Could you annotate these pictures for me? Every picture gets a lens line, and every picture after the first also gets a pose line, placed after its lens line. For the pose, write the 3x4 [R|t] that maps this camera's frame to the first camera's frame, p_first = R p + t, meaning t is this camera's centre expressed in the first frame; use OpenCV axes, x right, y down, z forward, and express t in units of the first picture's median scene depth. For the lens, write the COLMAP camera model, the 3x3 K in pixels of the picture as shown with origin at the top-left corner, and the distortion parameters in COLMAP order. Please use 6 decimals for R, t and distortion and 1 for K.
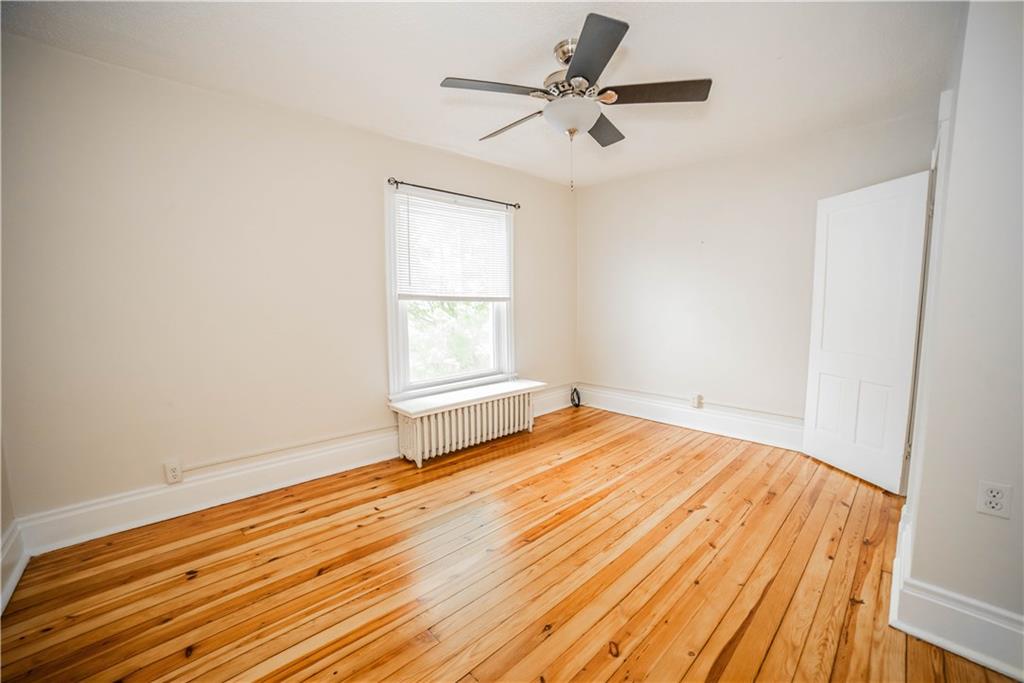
lens RADIAL K [[429.8, 0, 512.0], [0, 429.8, 341.5], [0, 0, 1]] dist [-0.108224, 0.038216]
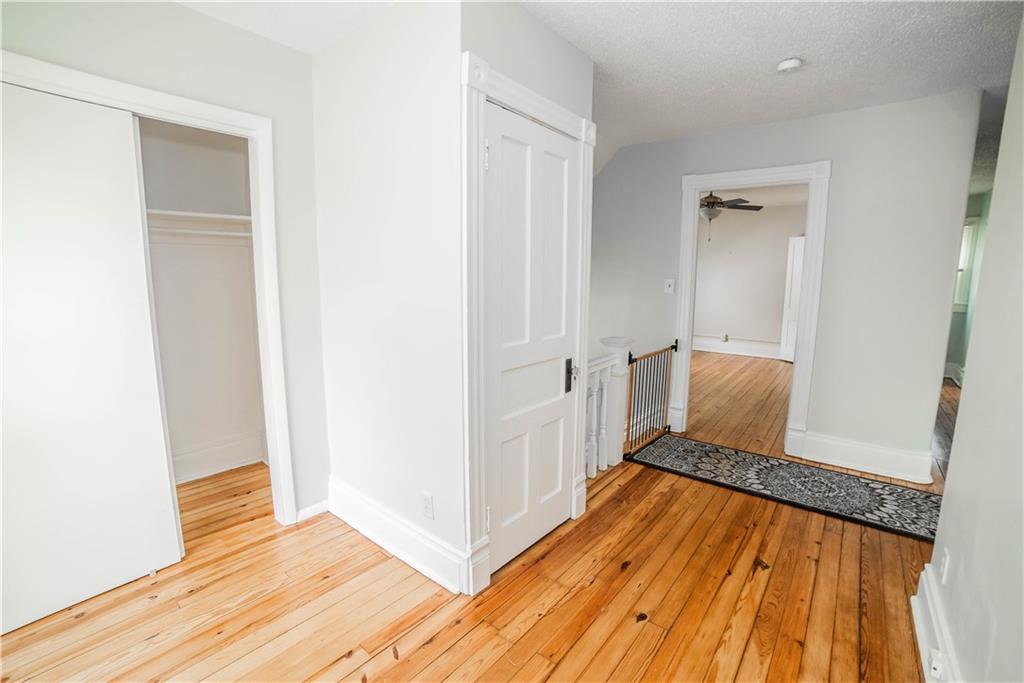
lens RADIAL K [[429.8, 0, 512.0], [0, 429.8, 341.5], [0, 0, 1]] dist [-0.108224, 0.038216]
pose [[0.994748, -0.005027, 0.102232, -1.125789], [0.000190, 0.998882, 0.047263, 0.108474], [-0.102355, -0.046995, 0.993637, -1.240490]]
